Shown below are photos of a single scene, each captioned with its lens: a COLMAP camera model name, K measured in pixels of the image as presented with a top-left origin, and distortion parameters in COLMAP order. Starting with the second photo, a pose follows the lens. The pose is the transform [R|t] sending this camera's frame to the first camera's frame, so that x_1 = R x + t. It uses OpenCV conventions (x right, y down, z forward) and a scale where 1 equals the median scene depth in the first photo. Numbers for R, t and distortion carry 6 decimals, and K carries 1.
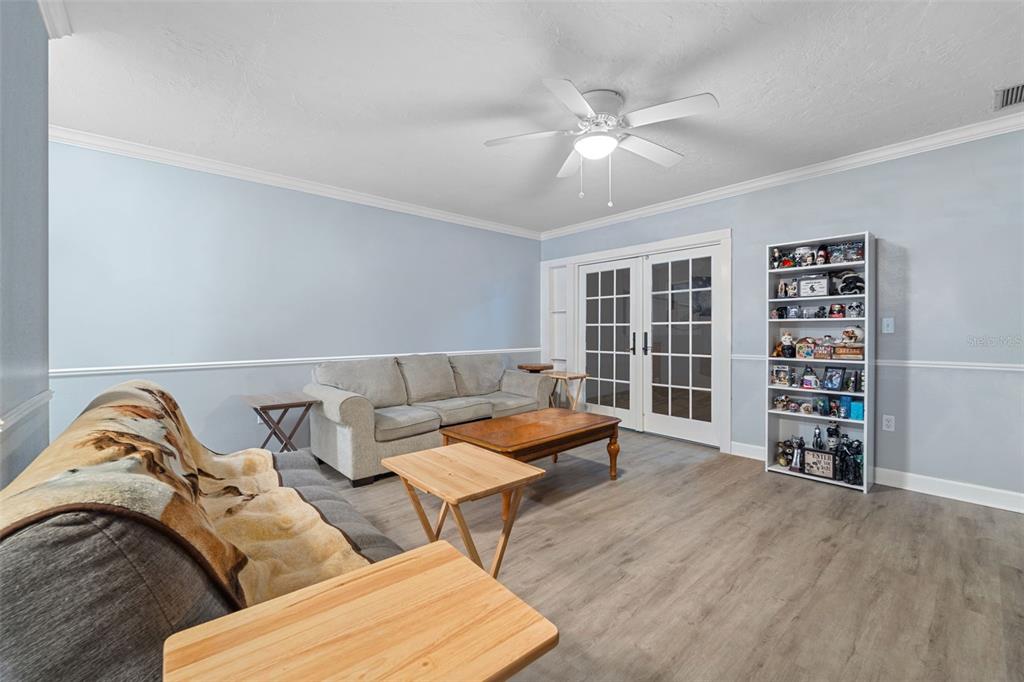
lens RADIAL K [[426.1, 0, 509.2], [0, 426.1, 333.0], [0, 0, 1]] dist [0.003765, -0.001532]
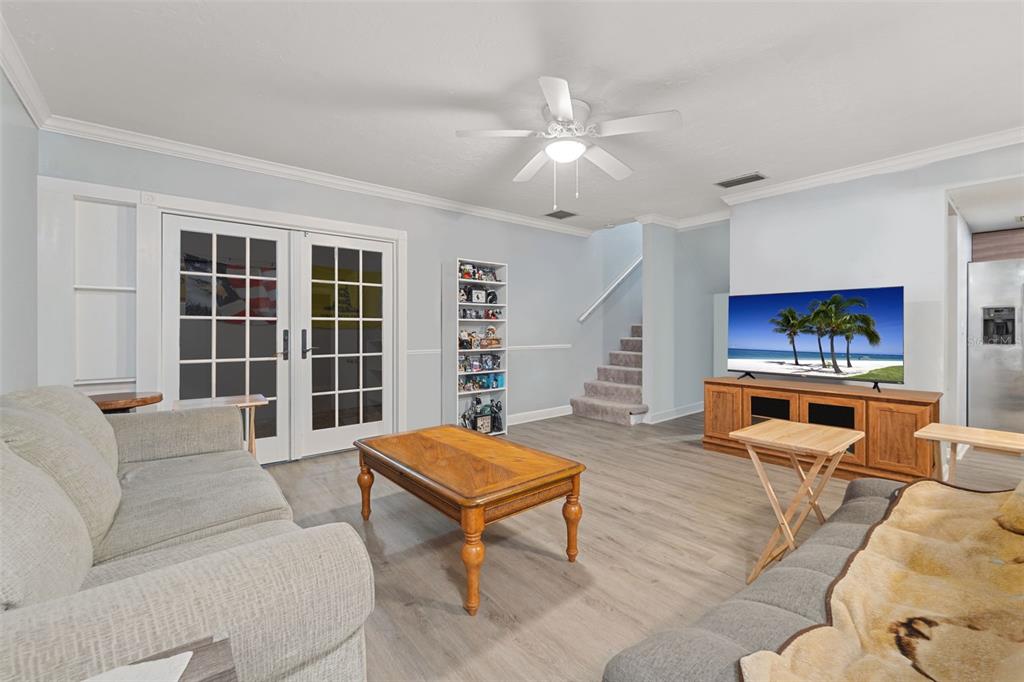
lens RADIAL K [[426.1, 0, 519.2], [0, 426.1, 338.5], [0, 0, 1]] dist [0.003765, -0.001532]
pose [[0.029677, -0.015199, 0.999444, -0.491827], [0.007097, 0.999862, 0.014995, 0.005838], [-0.999534, 0.006648, 0.029781, 0.640070]]
